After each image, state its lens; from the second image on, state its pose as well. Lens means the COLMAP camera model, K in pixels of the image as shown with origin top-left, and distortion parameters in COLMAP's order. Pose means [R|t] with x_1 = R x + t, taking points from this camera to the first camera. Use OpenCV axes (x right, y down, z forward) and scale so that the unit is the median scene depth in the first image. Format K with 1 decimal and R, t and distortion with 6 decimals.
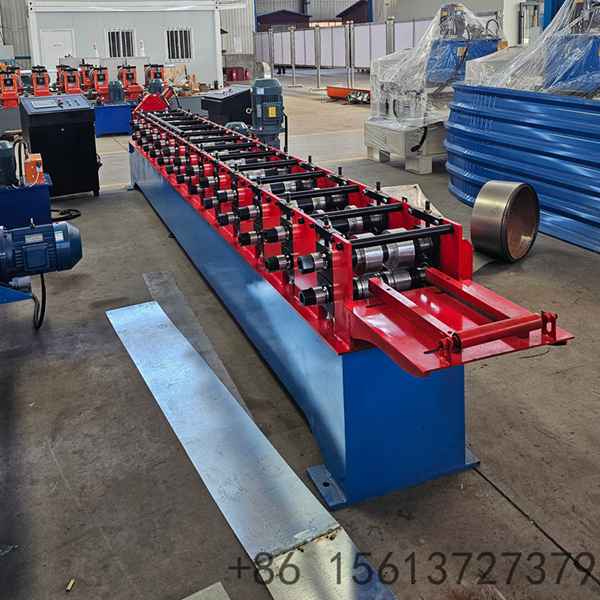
lens RADIAL K [[588.2, 0, 300.0], [0, 588.2, 300.0], [0, 0, 1]] dist [0.003132, -0.034437]
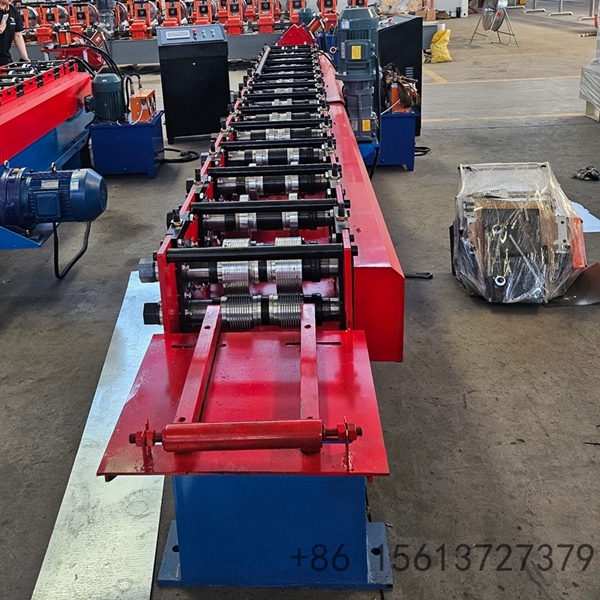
lens RADIAL K [[633.5, 0, 300.0], [0, 633.5, 300.0], [0, 0, 1]] dist [0.013189, 0.012746]
pose [[0.910183, 0.177310, -0.374337, 0.261856], [-0.148269, 0.983330, 0.105256, -0.072647], [0.386759, -0.040300, 0.921300, 0.171908]]
